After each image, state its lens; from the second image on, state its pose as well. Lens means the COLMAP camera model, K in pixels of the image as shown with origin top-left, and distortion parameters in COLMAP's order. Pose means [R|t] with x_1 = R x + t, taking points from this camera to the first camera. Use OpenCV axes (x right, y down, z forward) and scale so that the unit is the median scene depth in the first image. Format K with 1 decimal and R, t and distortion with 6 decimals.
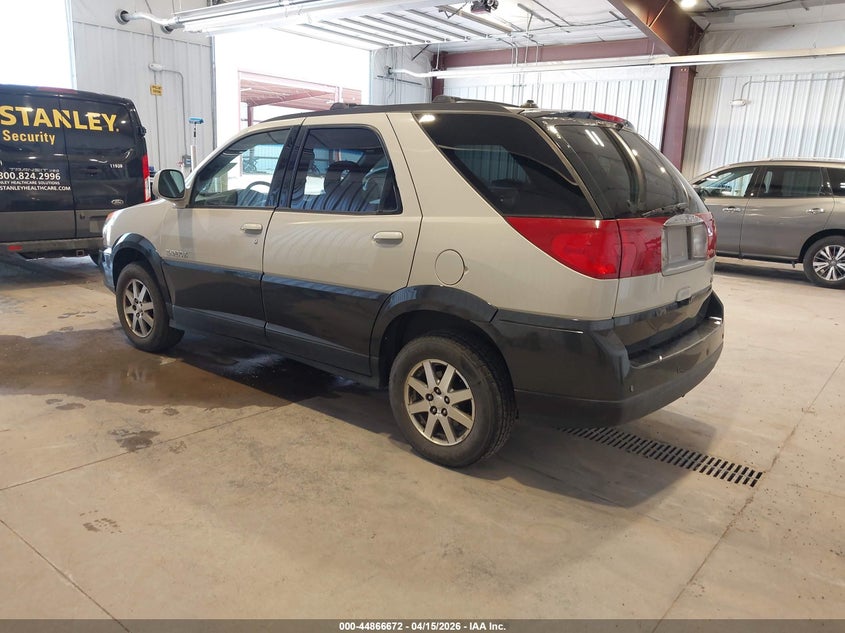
lens RADIAL K [[672.9, 0, 419.2], [0, 672.9, 319.2], [0, 0, 1]] dist [-0.011511, -0.007788]
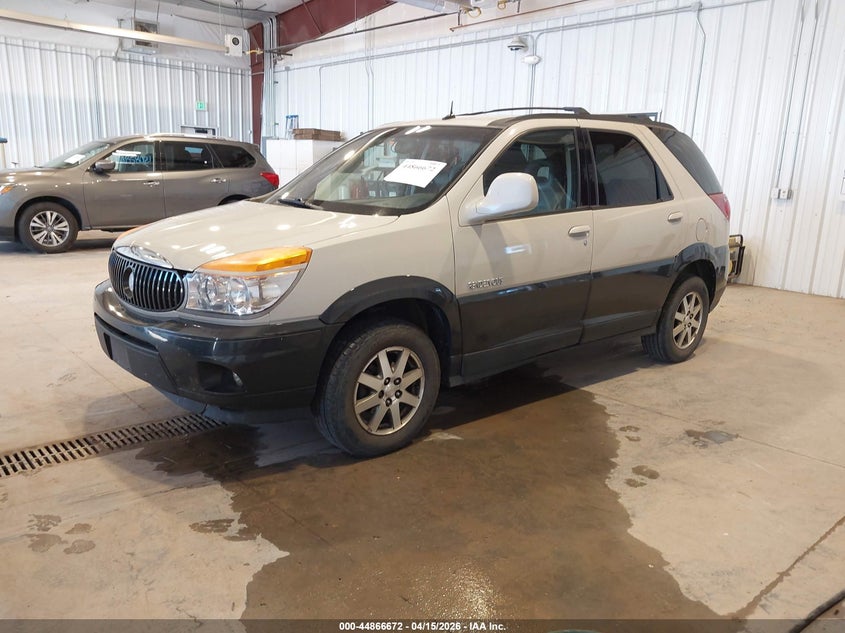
lens RADIAL K [[672.9, 0, 419.2], [0, 672.9, 319.2], [0, 0, 1]] dist [-0.011511, -0.007788]
pose [[0.164936, -0.244482, 0.955523, -1.263642], [0.185584, 0.959180, 0.213383, -0.266643], [-0.968687, 0.142135, 0.203575, 1.040606]]
